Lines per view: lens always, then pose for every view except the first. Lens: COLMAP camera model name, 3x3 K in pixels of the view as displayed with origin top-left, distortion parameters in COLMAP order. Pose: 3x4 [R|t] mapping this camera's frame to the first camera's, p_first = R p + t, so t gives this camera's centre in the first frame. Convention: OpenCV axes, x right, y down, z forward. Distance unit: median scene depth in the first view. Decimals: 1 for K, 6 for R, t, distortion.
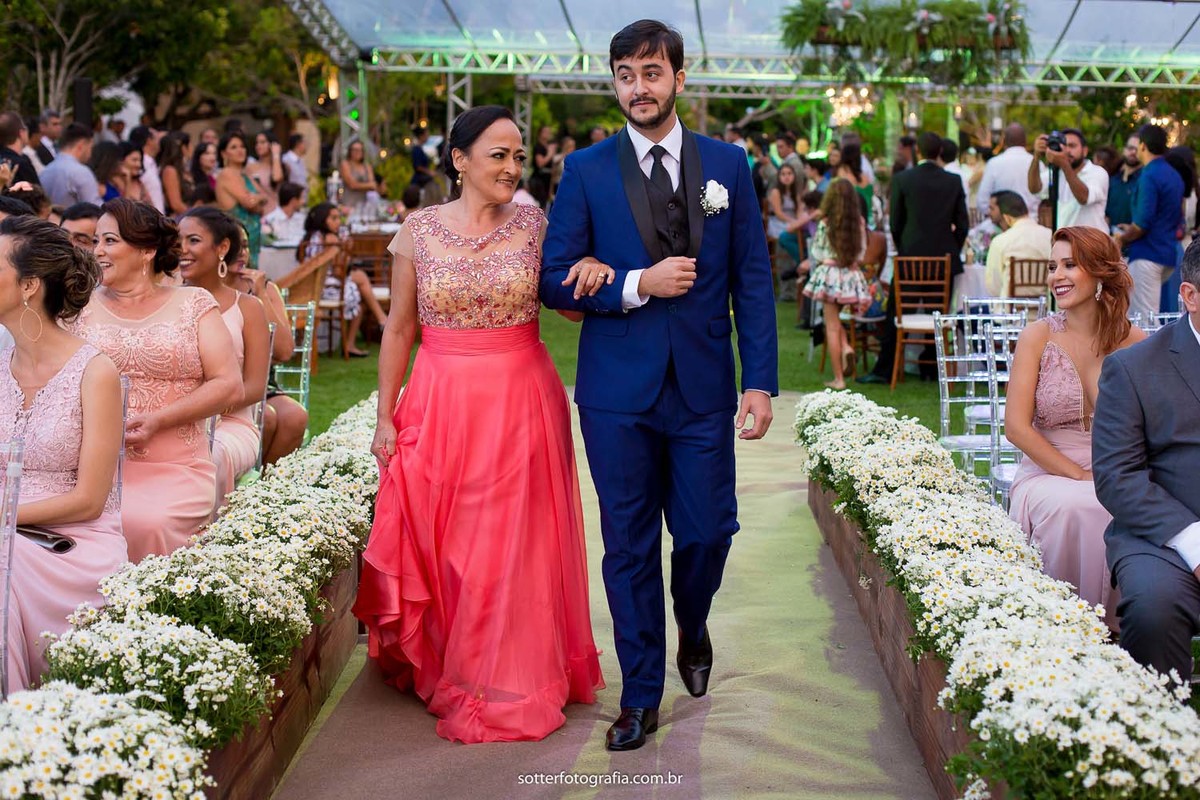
lens RADIAL K [[1848.8, 0, 620.9], [0, 1848.8, 330.6], [0, 0, 1]] dist [-0.124671, 0.044503]
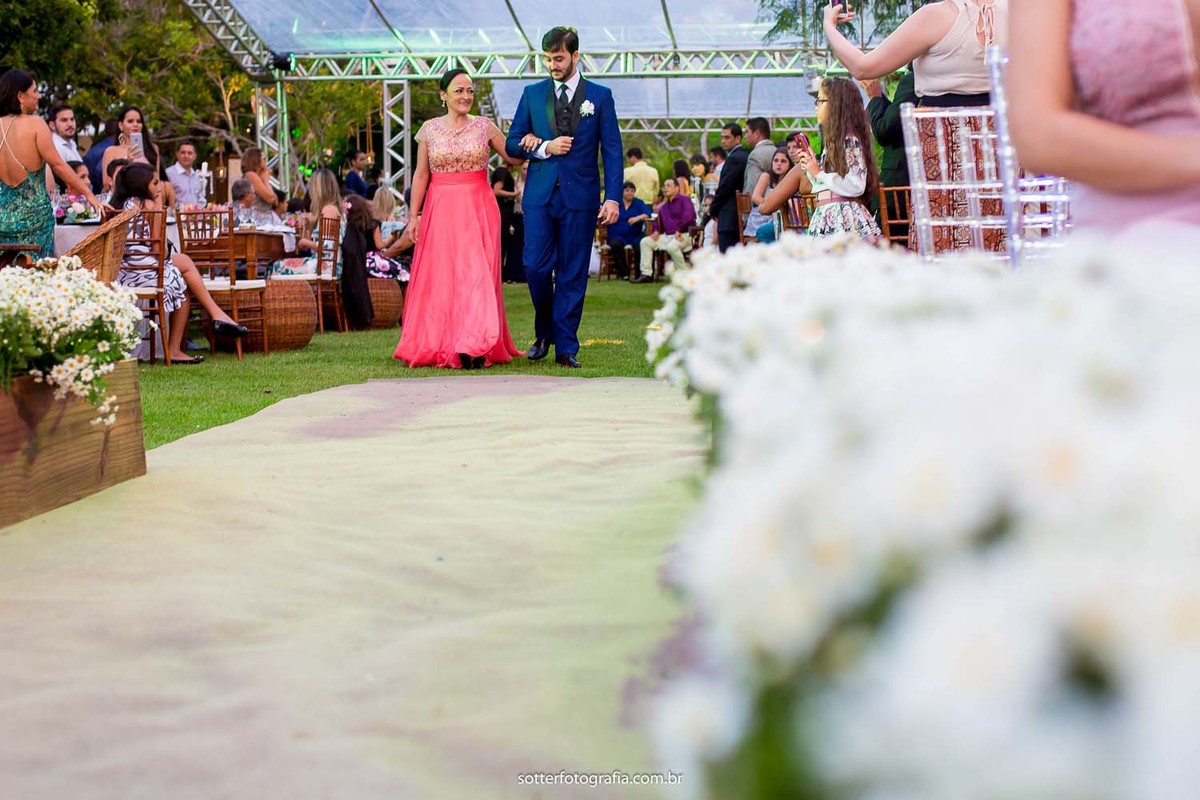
lens RADIAL K [[1840.5, 0, 570.5], [0, 1840.5, 399.0], [0, 0, 1]] dist [-0.129337, 0.054250]
pose [[0.998635, -0.024598, -0.046069, 0.041142], [0.023526, 0.999443, -0.023674, 0.040770], [0.046626, 0.022558, 0.998658, 0.196505]]
